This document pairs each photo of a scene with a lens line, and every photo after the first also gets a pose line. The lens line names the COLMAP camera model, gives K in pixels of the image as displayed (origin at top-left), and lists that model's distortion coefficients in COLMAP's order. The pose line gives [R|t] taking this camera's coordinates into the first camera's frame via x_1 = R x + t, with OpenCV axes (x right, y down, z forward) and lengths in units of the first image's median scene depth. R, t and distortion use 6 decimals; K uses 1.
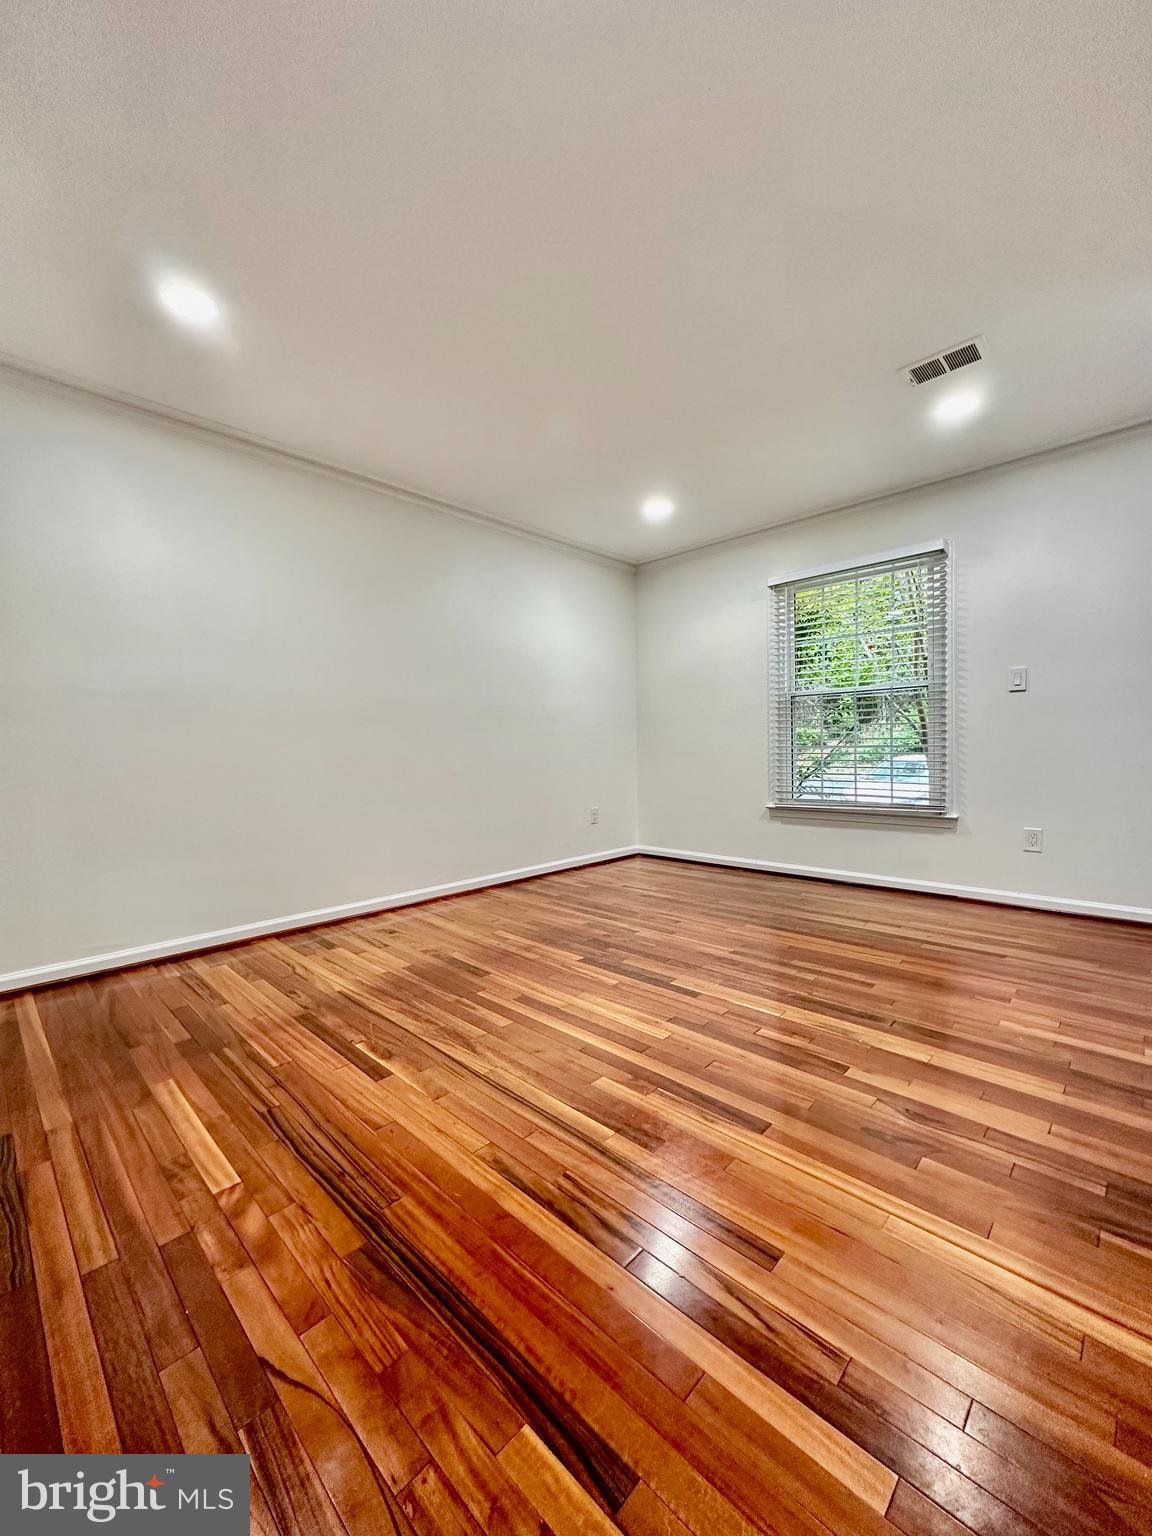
lens RADIAL K [[614.8, 0, 573.4], [0, 614.8, 766.6], [0, 0, 1]] dist [-0.003971, 0.000744]
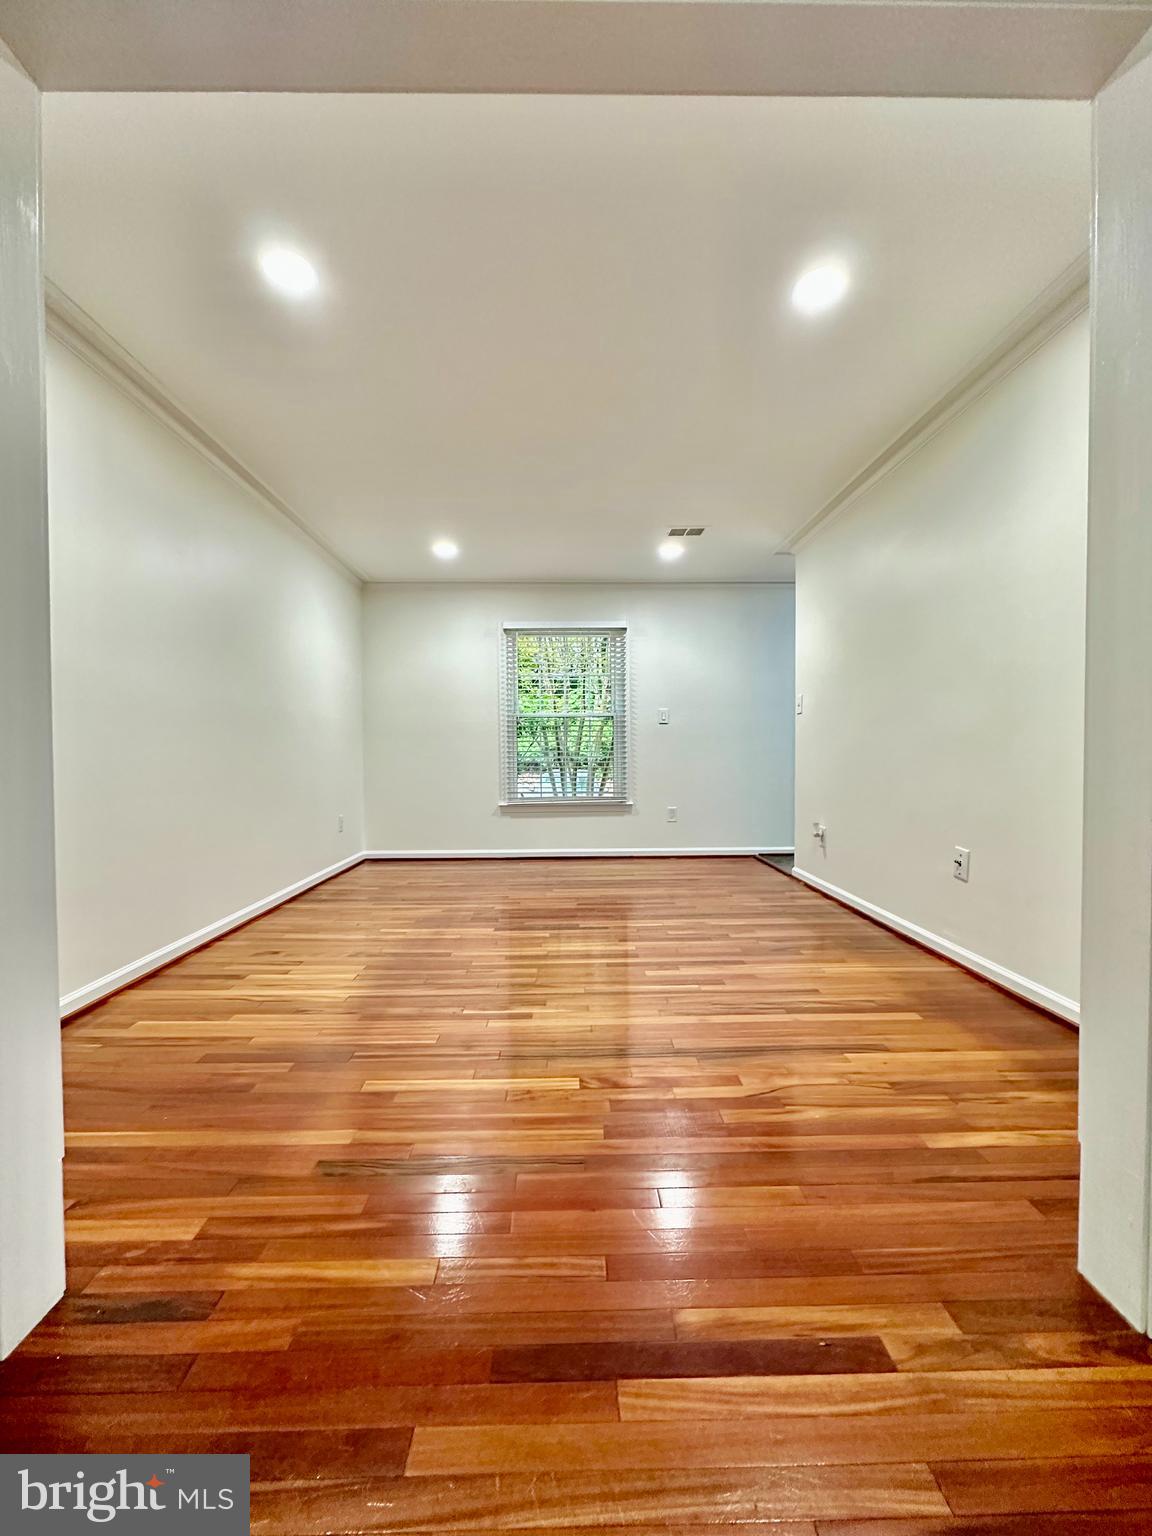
lens RADIAL K [[614.8, 0, 583.1], [0, 614.8, 766.4], [0, 0, 1]] dist [-0.003971, 0.000744]
pose [[0.691880, 0.001920, 0.722010, -0.734248], [0.014378, 0.999762, -0.016437, 0.016497], [-0.721869, 0.021753, 0.691688, 0.036058]]
